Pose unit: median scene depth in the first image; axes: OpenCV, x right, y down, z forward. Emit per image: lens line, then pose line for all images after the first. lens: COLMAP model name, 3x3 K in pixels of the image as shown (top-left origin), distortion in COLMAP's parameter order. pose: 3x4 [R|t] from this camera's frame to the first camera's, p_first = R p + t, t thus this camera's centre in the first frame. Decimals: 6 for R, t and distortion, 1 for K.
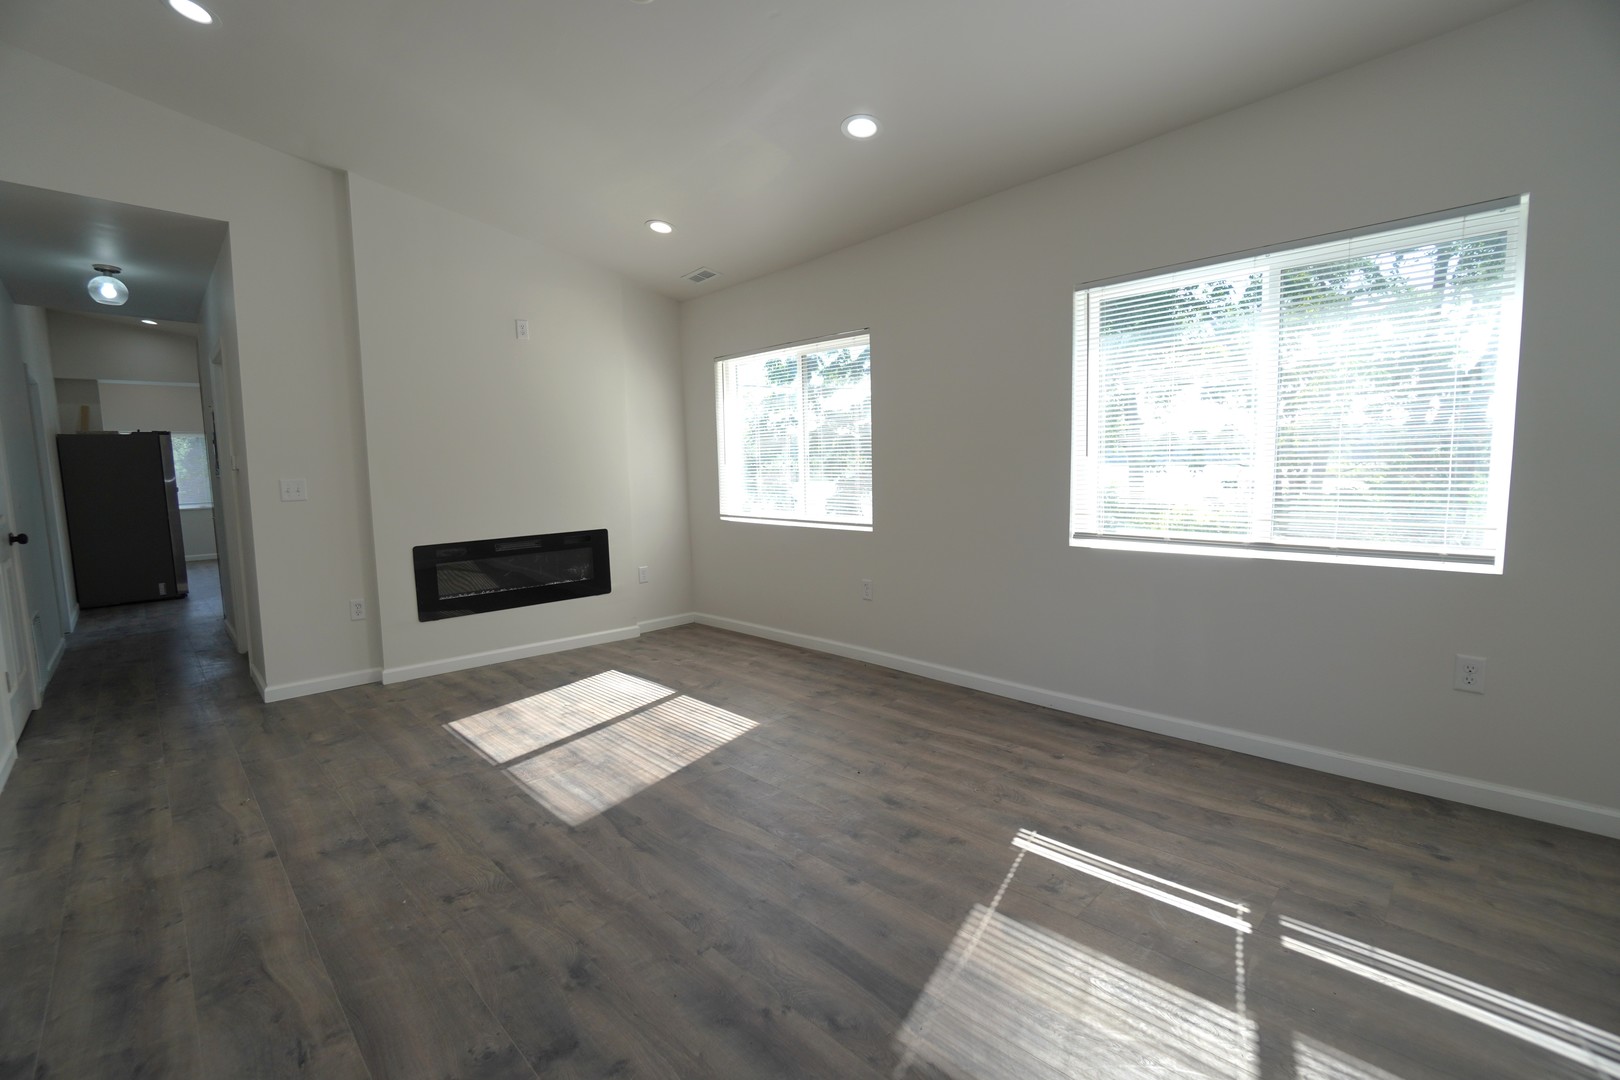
lens RADIAL K [[708.3, 0, 807.2], [0, 708.3, 544.6], [0, 0, 1]] dist [-0.047164, 0.007673]
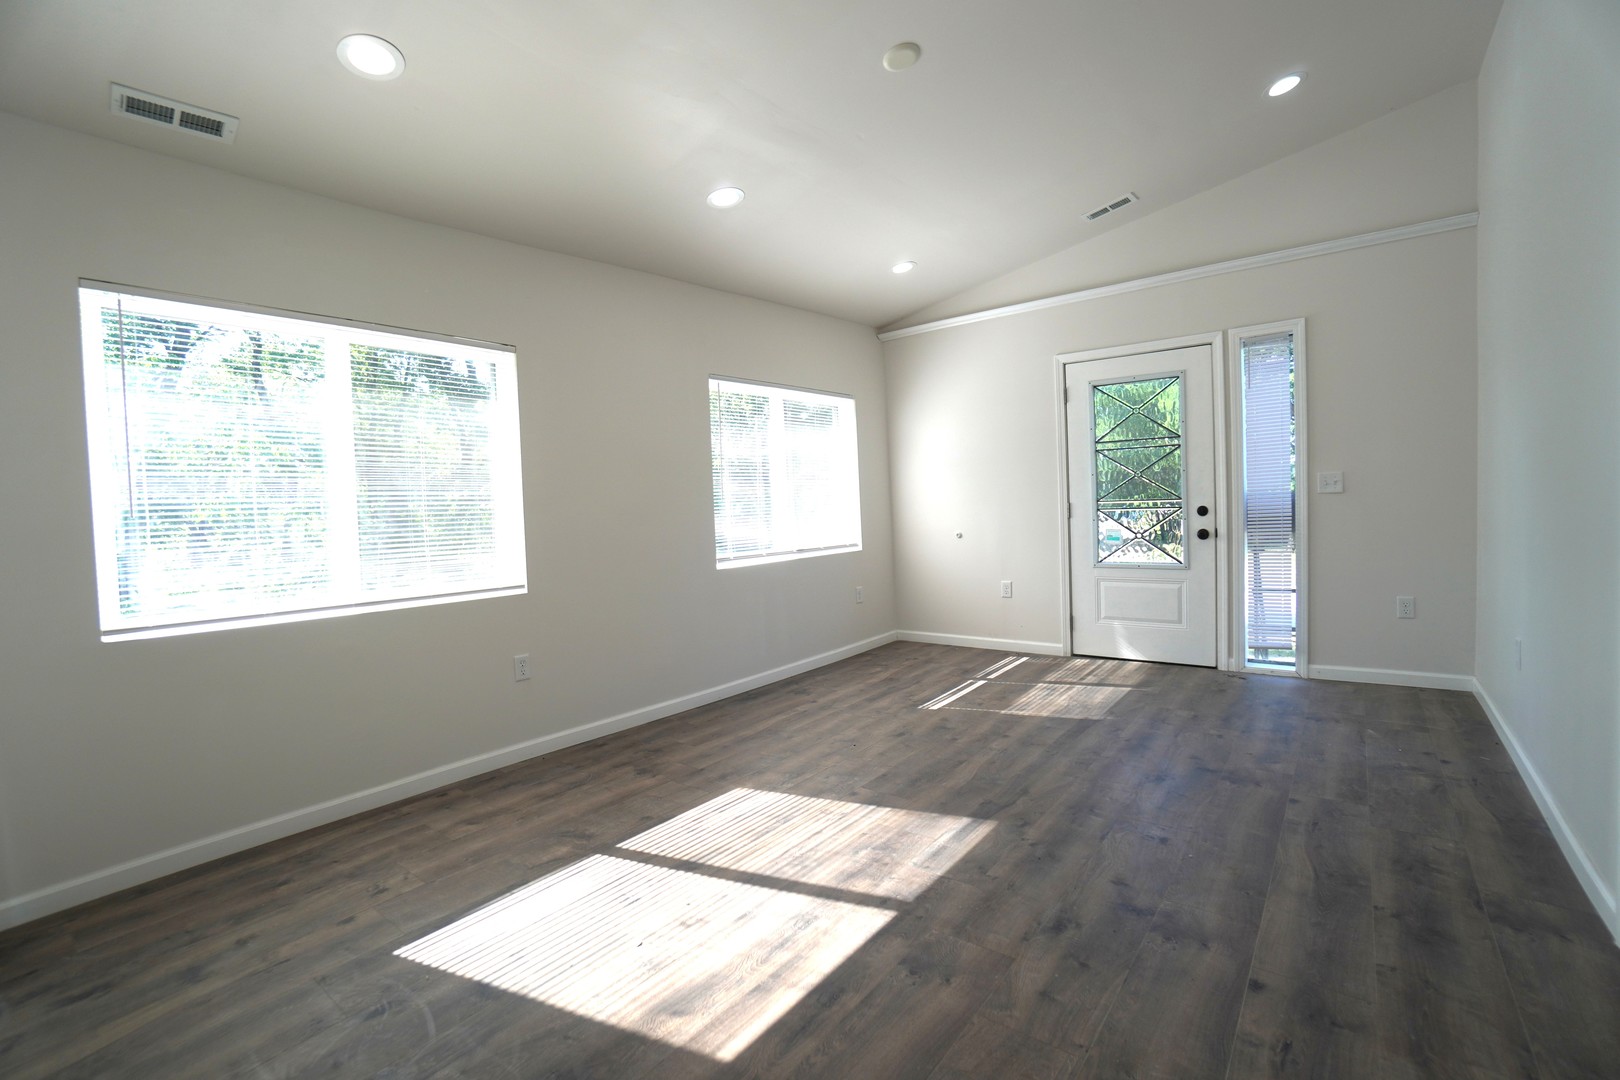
lens RADIAL K [[708.3, 0, 811.1], [0, 708.3, 534.8], [0, 0, 1]] dist [-0.047164, 0.007673]
pose [[-0.128799, -0.012939, 0.991586, -0.972600], [0.147792, 0.988498, 0.032095, -0.079908], [-0.980596, 0.150683, -0.125406, 1.001730]]
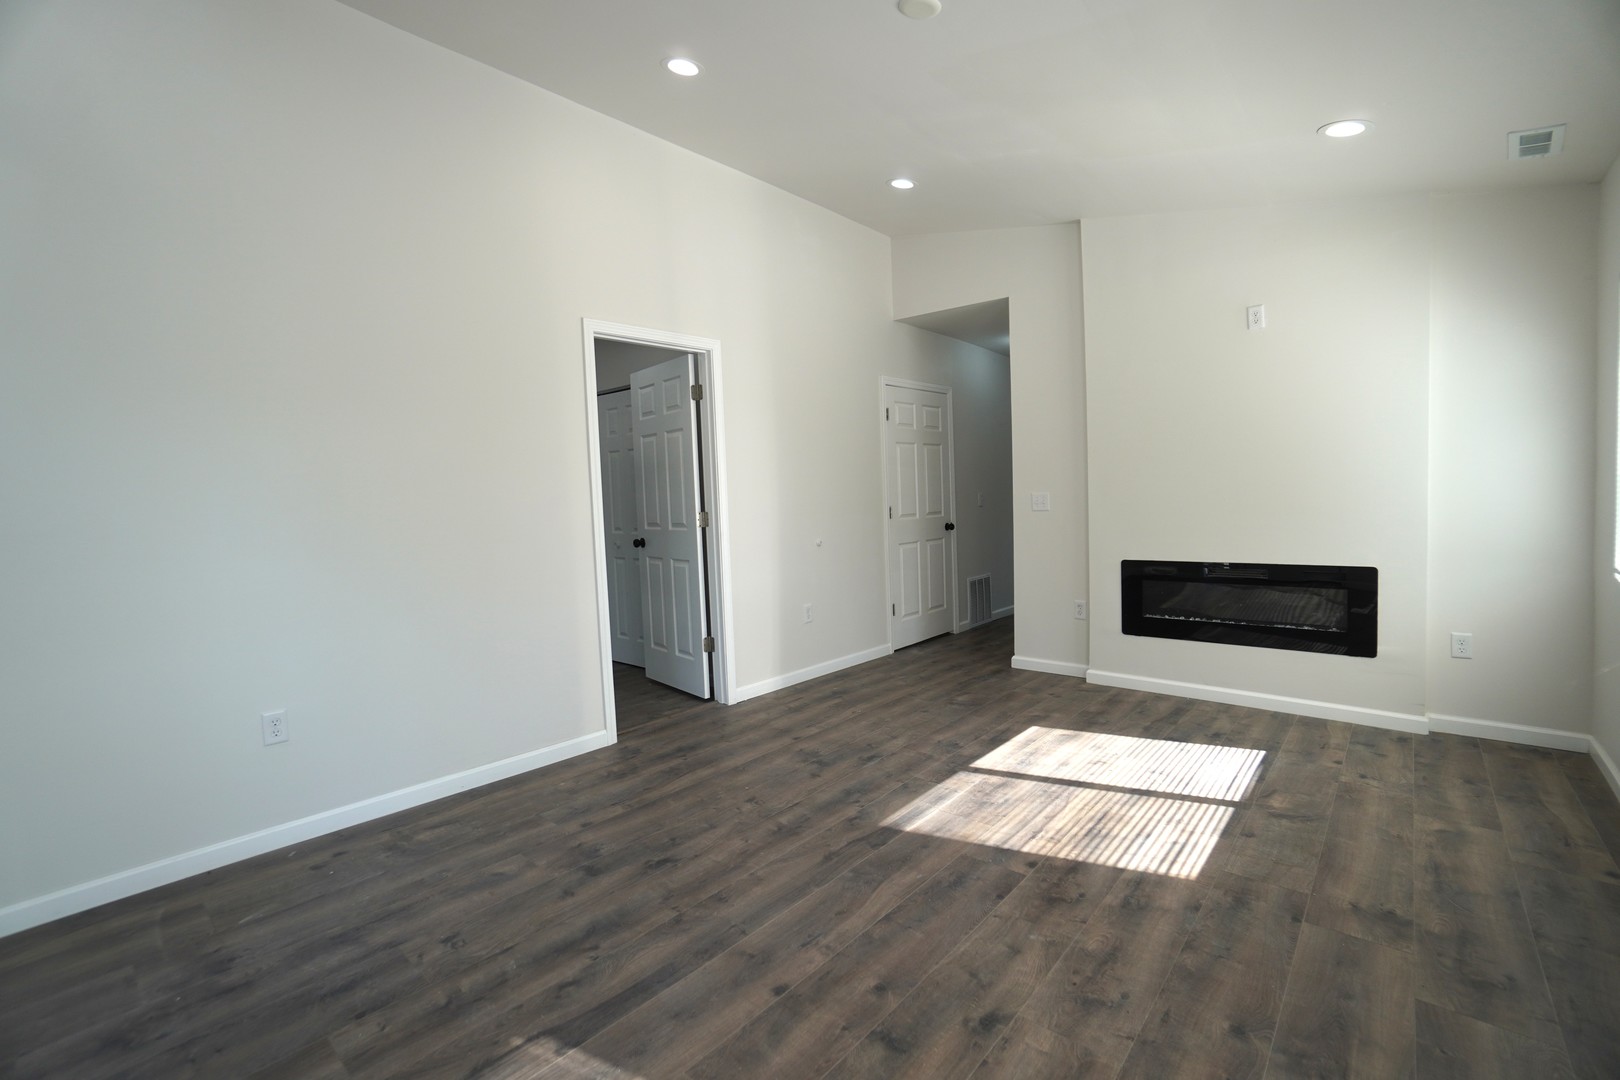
lens RADIAL K [[708.3, 0, 799.9], [0, 708.3, 535.2], [0, 0, 1]] dist [-0.047164, 0.007673]
pose [[0.065861, 0.077404, -0.994822, 0.553514], [-0.072914, 0.994695, 0.072567, -0.094741], [0.995161, 0.067758, 0.071155, 0.578170]]
